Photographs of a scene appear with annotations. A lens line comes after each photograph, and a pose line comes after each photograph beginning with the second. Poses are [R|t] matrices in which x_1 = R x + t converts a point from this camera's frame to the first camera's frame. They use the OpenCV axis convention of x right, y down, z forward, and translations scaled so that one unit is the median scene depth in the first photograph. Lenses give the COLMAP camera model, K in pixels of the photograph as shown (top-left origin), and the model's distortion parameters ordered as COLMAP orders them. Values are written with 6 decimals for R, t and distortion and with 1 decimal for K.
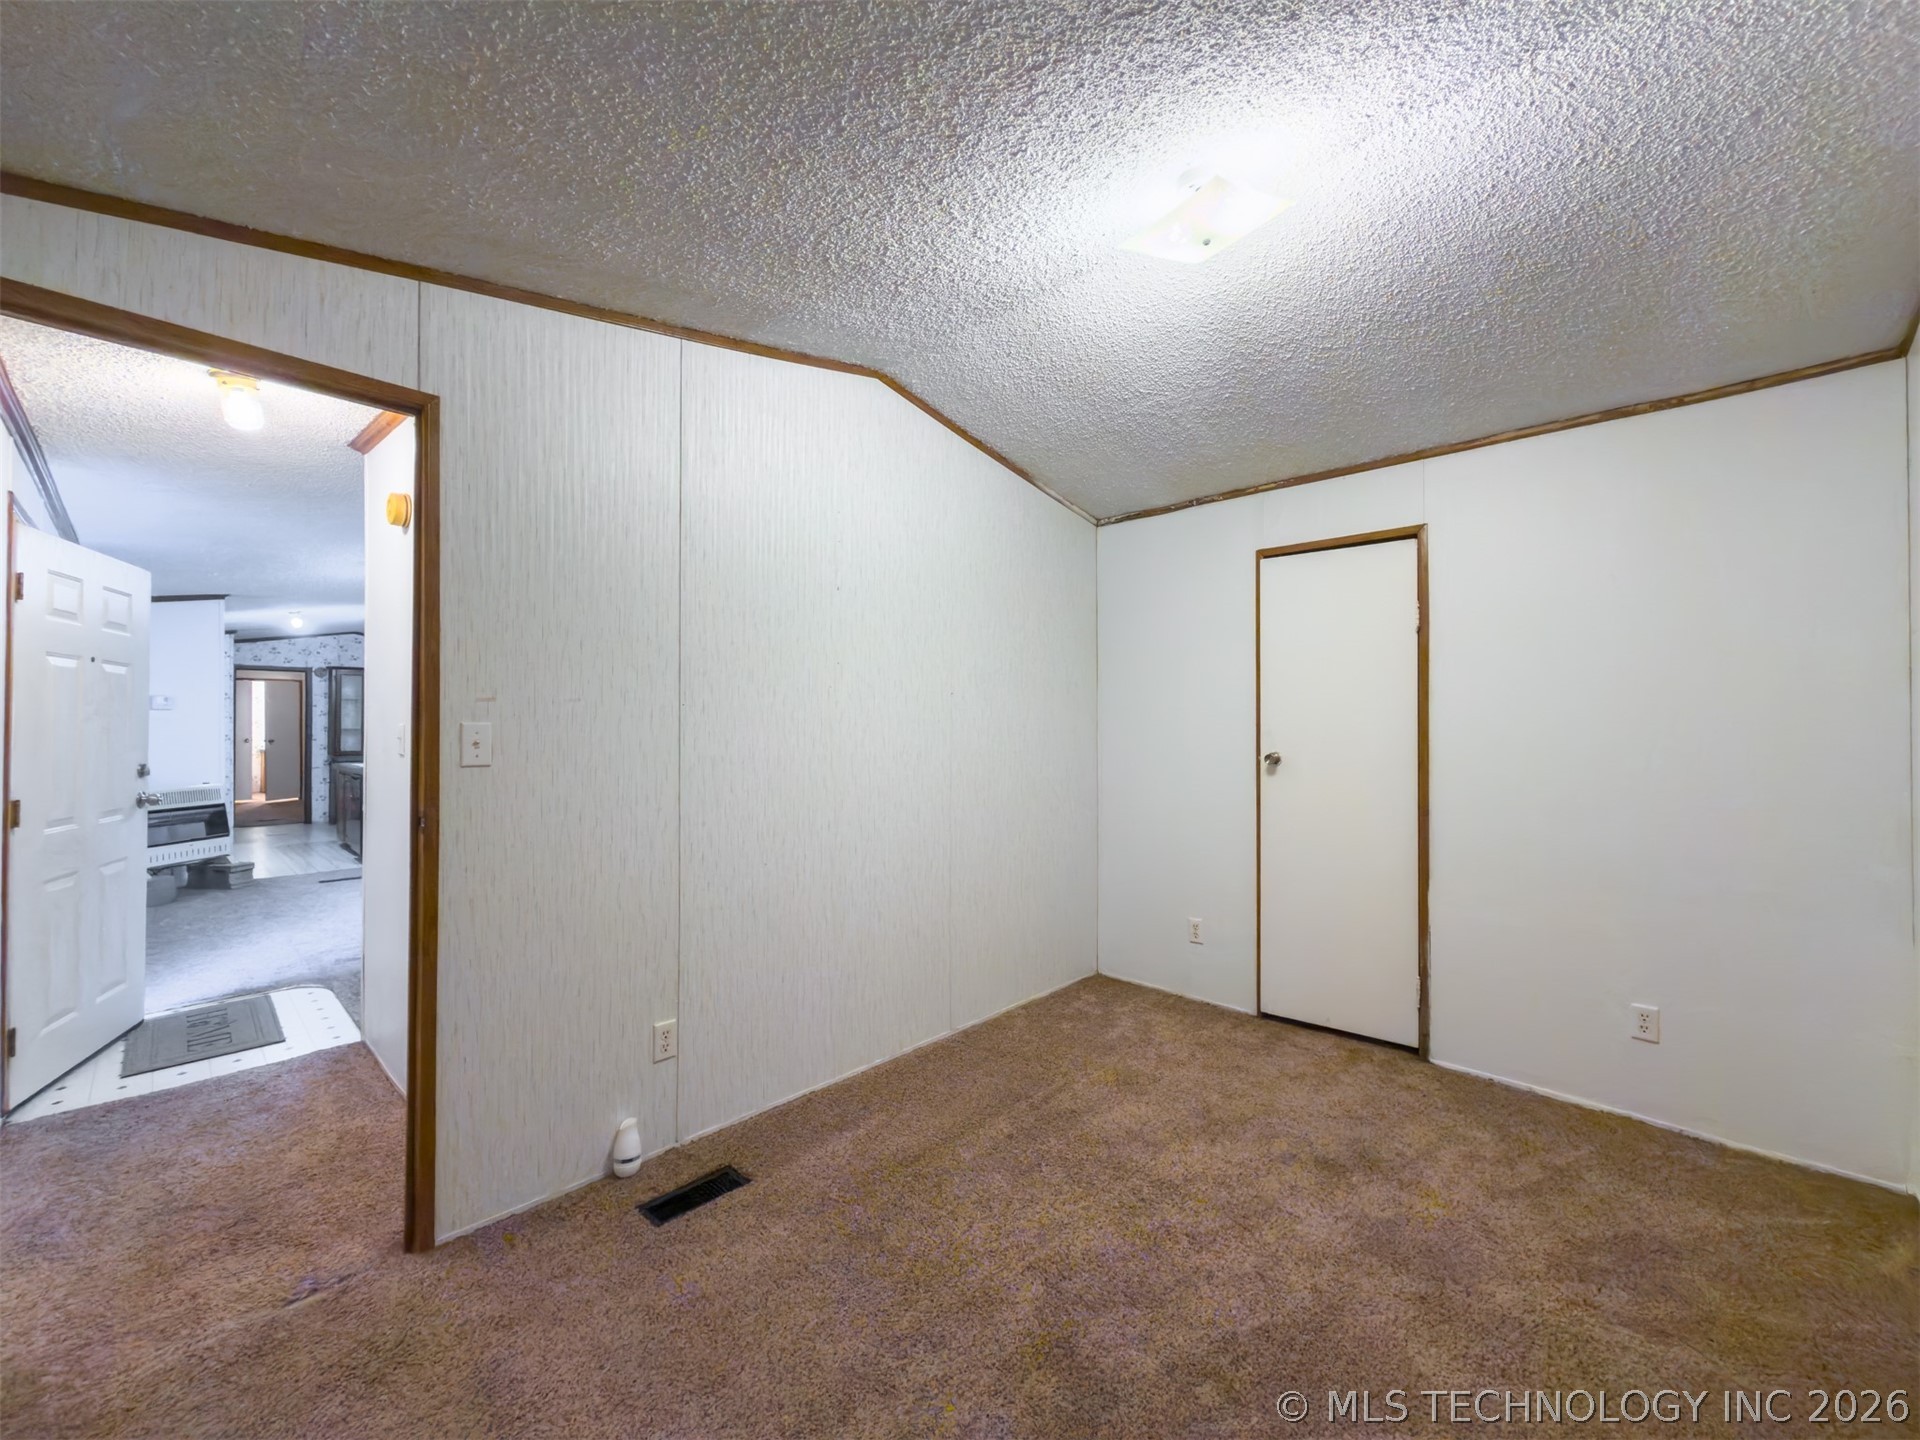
lens RADIAL K [[764.3, 0, 959.2], [0, 764.3, 724.7], [0, 0, 1]] dist [0.000968, 0.000110]
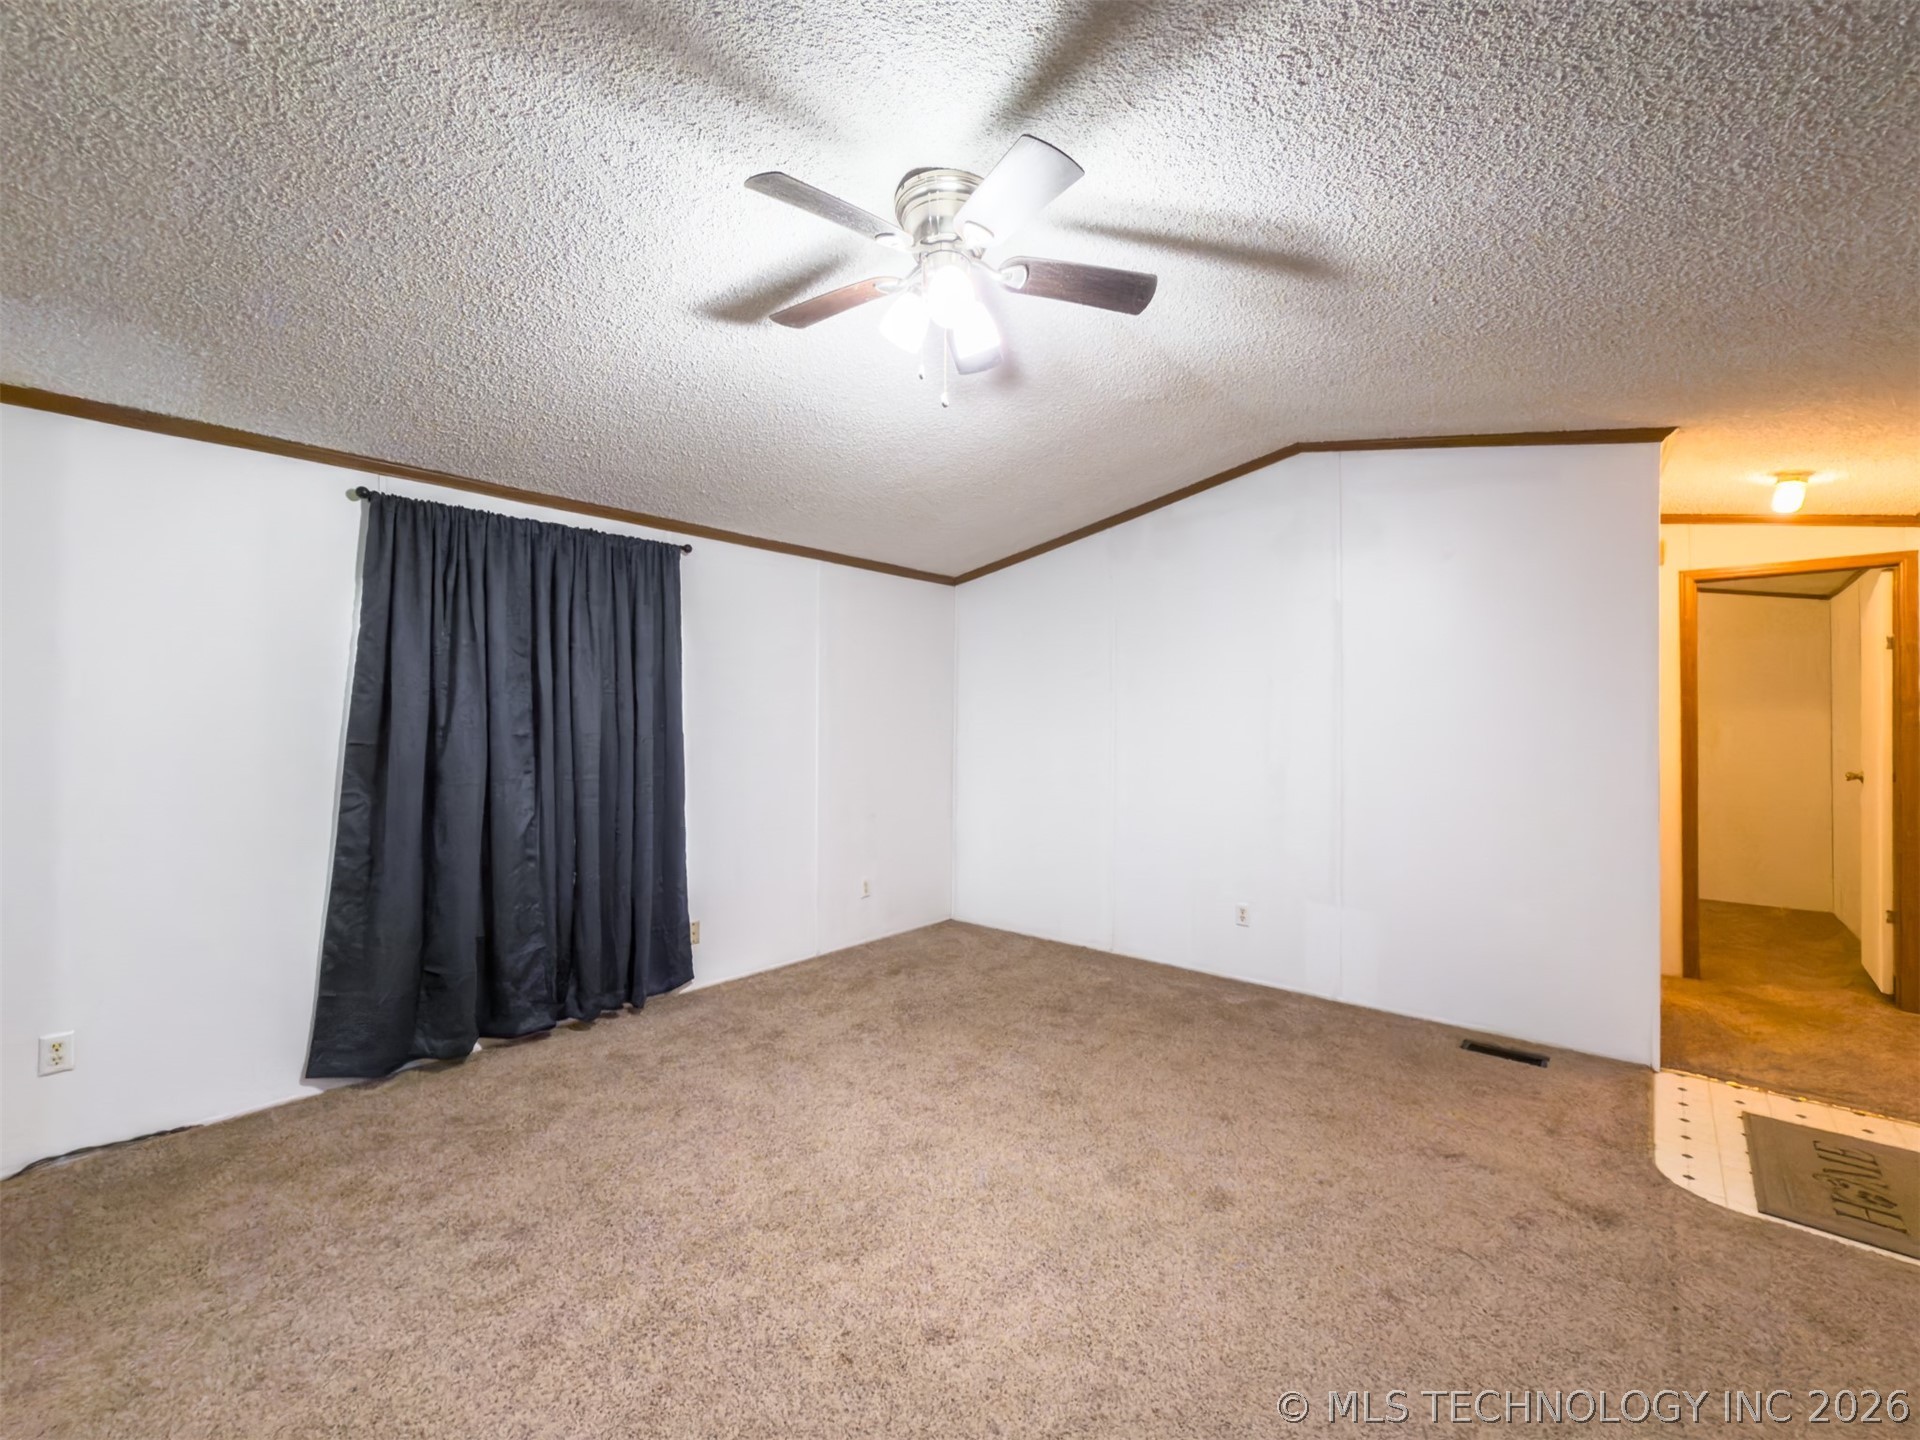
lens RADIAL K [[811.6, 0, 957.5], [0, 811.6, 718.5], [0, 0, 1]] dist [-0.000302, -0.000153]
pose [[-0.044998, 0.004150, 0.998978, -0.686912], [-0.006165, 0.999971, -0.004432, -0.002577], [-0.998968, -0.006358, -0.044971, 0.754738]]
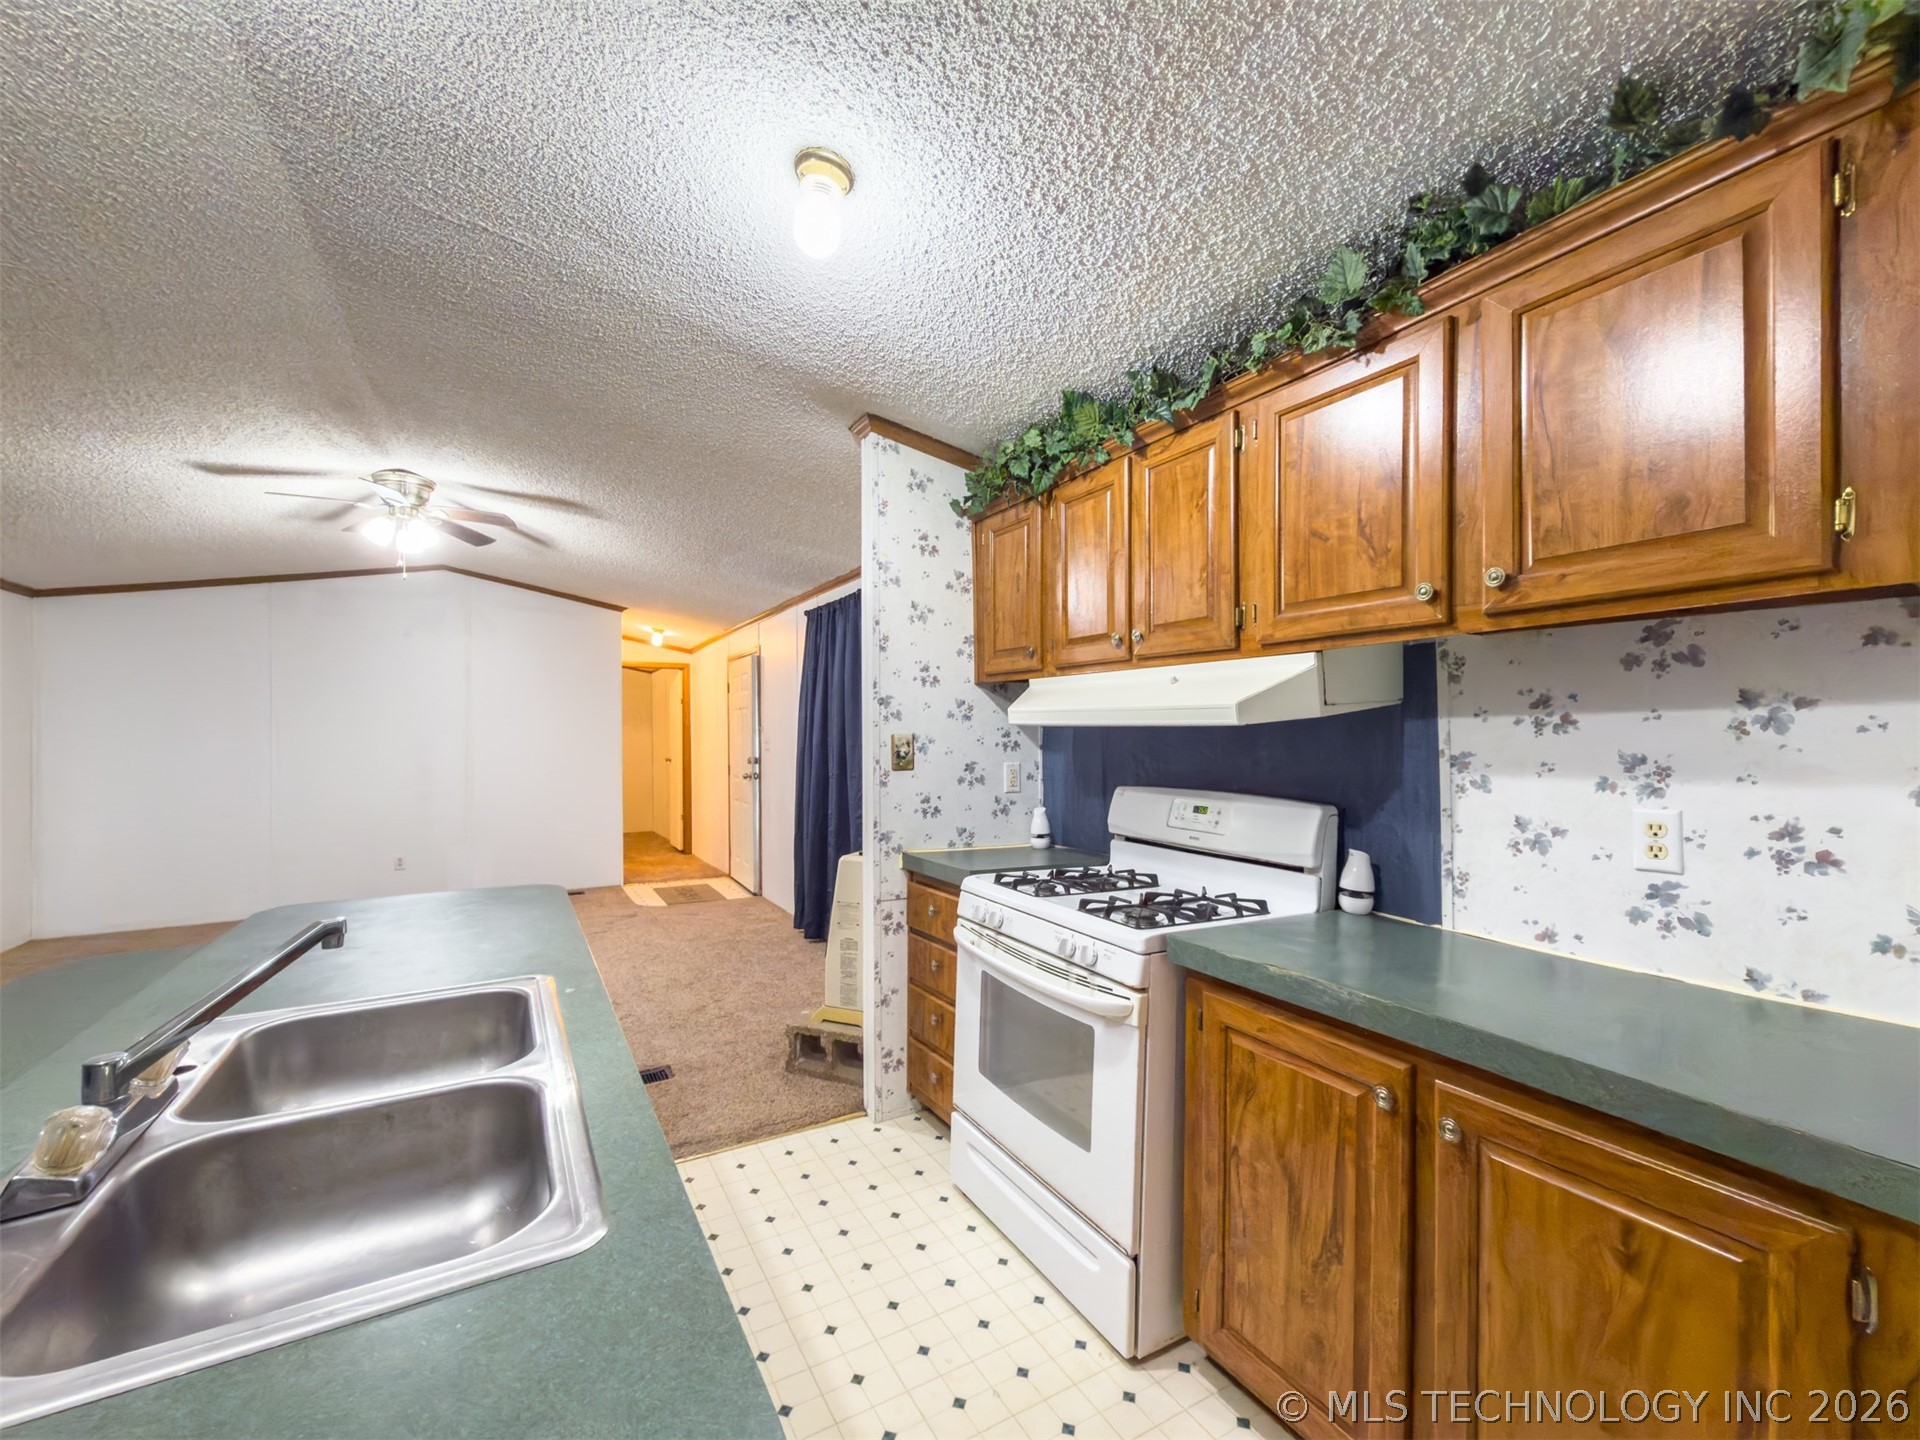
lens RADIAL K [[786.1, 0, 945.0], [0, 786.1, 735.3], [0, 0, 1]] dist [-0.000264, 0.000022]
pose [[-0.955563, 0.007114, 0.294701, -0.908213], [0.005617, 0.999967, -0.005927, 0.003806], [-0.294733, -0.004008, -0.955571, 1.125056]]
